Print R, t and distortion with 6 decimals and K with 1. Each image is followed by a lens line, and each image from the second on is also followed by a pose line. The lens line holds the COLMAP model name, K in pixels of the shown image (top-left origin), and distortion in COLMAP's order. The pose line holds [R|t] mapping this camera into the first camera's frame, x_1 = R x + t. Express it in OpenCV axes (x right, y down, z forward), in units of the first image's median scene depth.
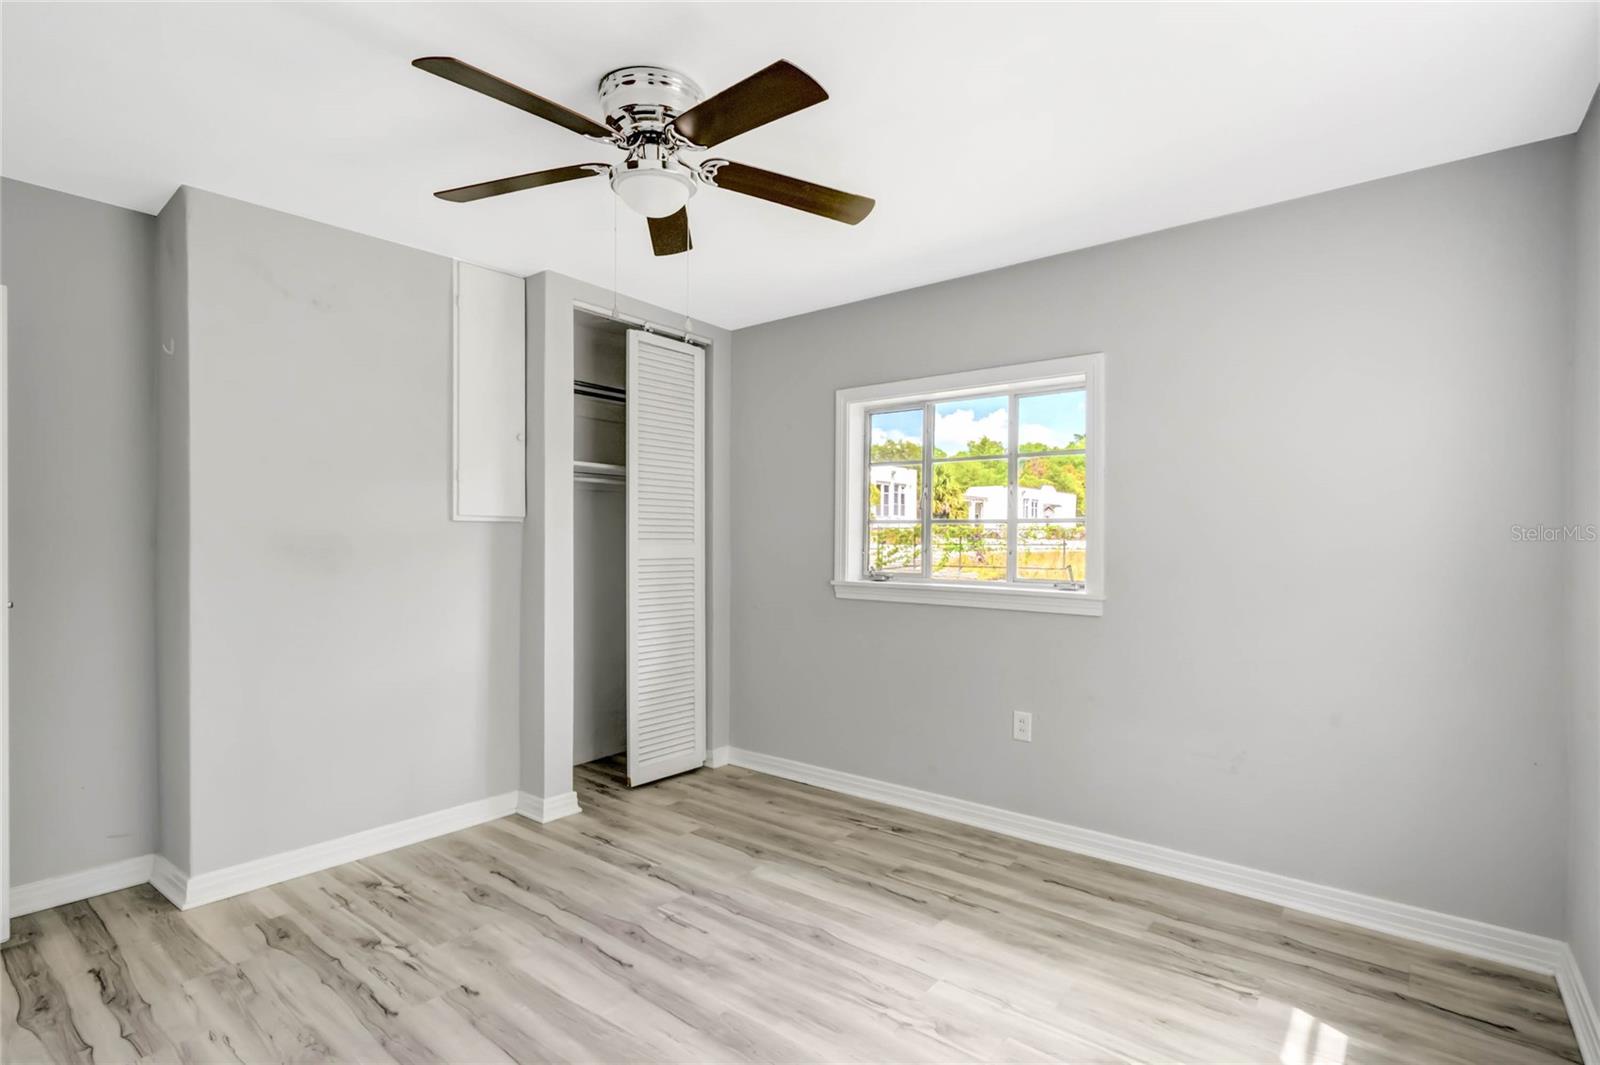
lens RADIAL K [[741.7, 0, 798.3], [0, 741.7, 522.6], [0, 0, 1]] dist [-0.003100, 0.000256]
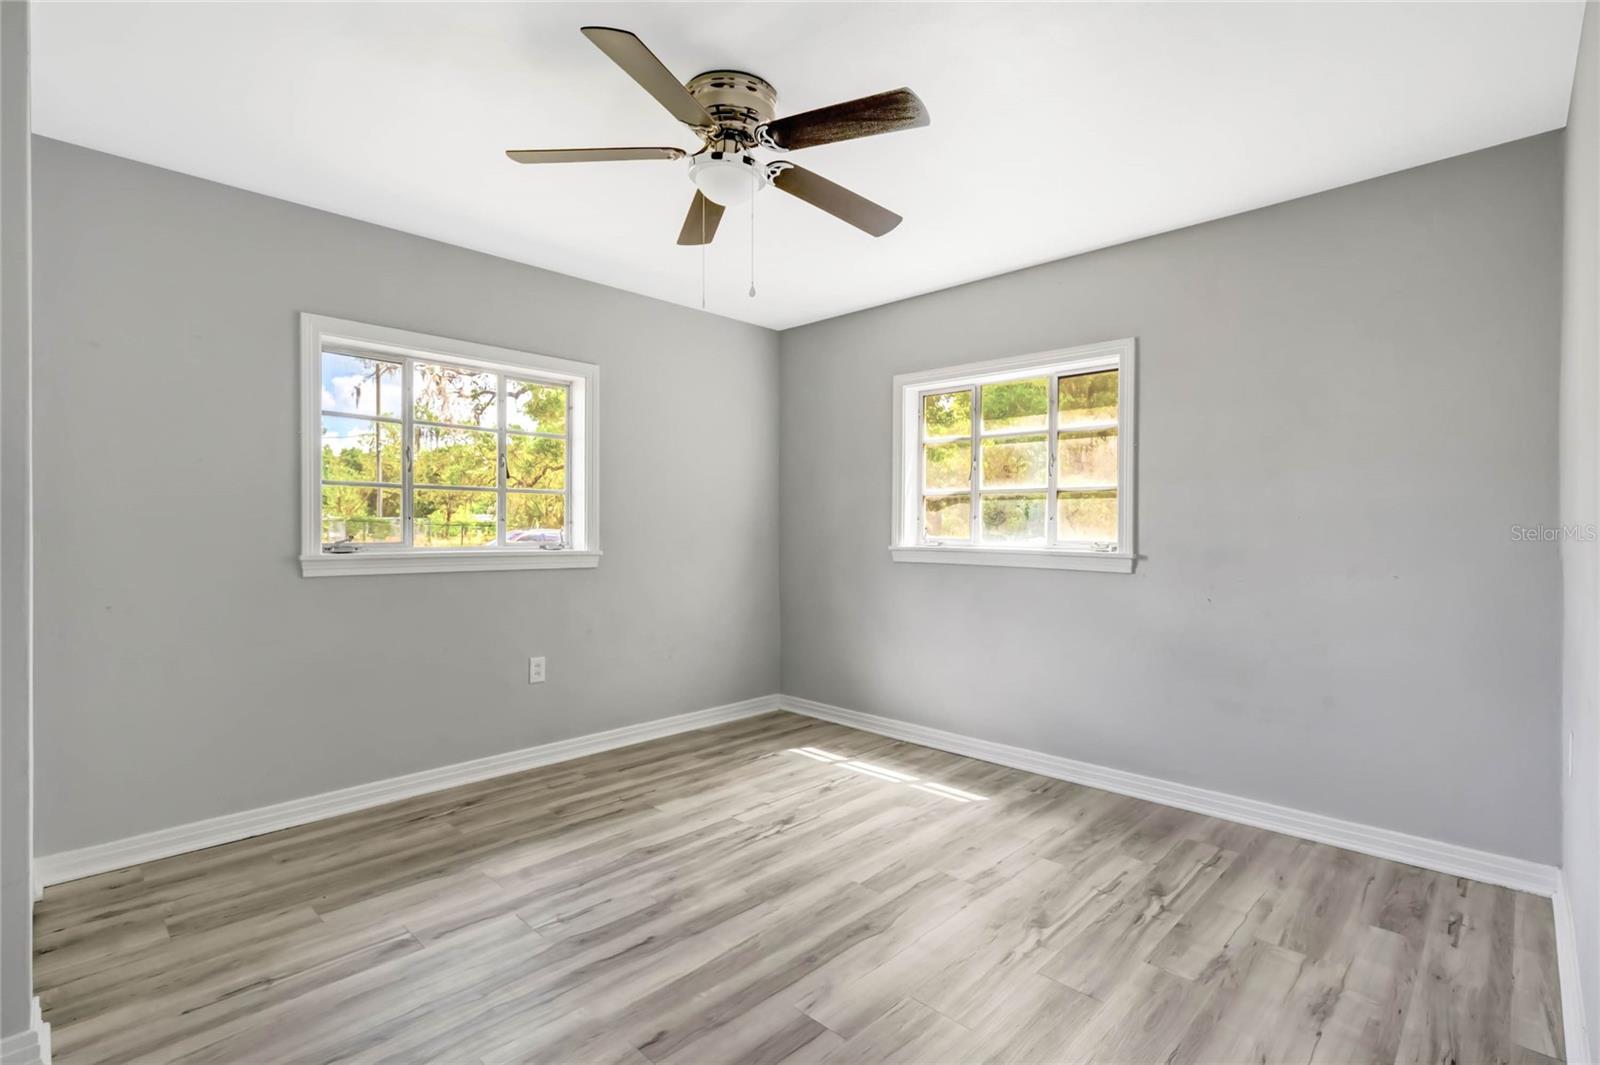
lens RADIAL K [[741.7, 0, 798.3], [0, 741.7, 522.6], [0, 0, 1]] dist [-0.003100, 0.000256]
pose [[0.111870, -0.002826, 0.993719, -0.912403], [-0.034177, 0.999393, 0.006689, 0.030305], [-0.993135, -0.034710, 0.111705, 0.557566]]
